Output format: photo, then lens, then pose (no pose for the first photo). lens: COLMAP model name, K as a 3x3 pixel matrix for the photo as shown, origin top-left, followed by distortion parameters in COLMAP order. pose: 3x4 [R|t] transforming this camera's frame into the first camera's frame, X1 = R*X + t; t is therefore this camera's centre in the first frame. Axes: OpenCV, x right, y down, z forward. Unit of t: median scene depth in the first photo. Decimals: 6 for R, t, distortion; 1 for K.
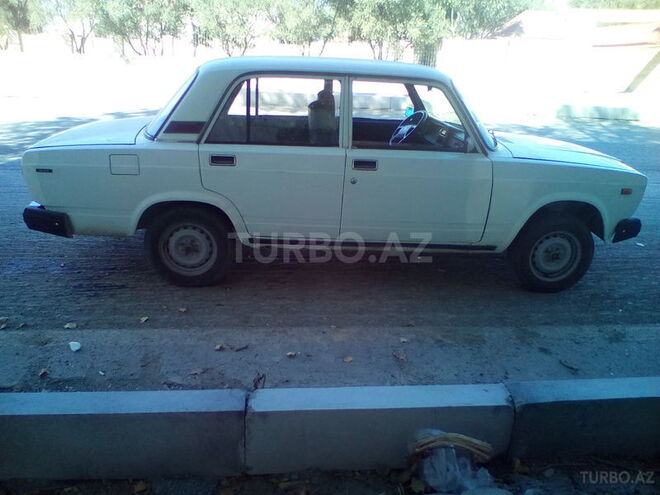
lens RADIAL K [[538.5, 0, 312.8], [0, 538.5, 246.2], [0, 0, 1]] dist [0.009772, -0.053899]
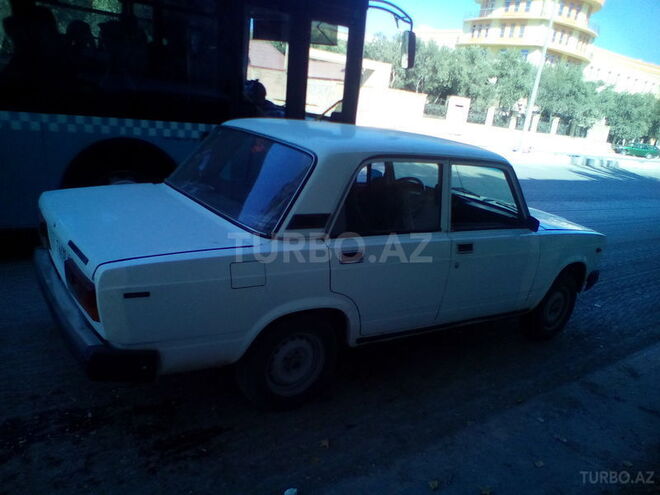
lens RADIAL K [[540.2, 0, 313.9], [0, 540.2, 247.4], [0, 0, 1]] dist [-0.005625, -0.015286]
pose [[0.855482, -0.078759, 0.511809, -0.609473], [0.090618, 0.995884, 0.001783, -0.169224], [-0.509843, 0.044854, 0.859097, 0.273416]]
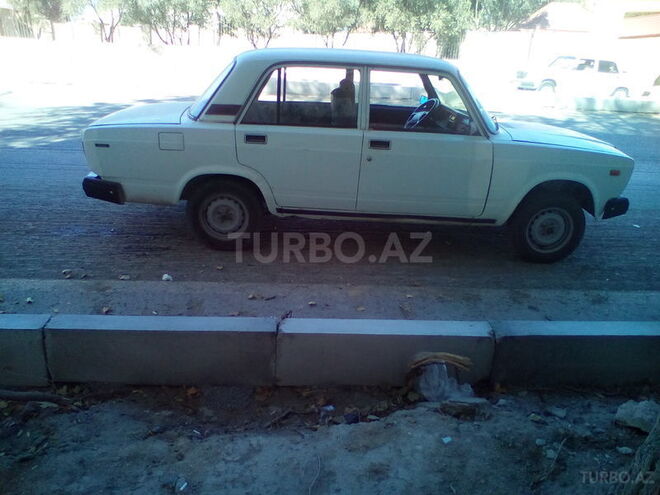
lens RADIAL K [[538.5, 0, 312.8], [0, 538.5, 246.2], [0, 0, 1]] dist [0.009772, -0.053899]
pose [[0.999148, 0.020900, -0.035599, -0.000040], [-0.020319, 0.999656, 0.016611, 0.044846], [0.035934, -0.015874, 0.999228, -0.138496]]
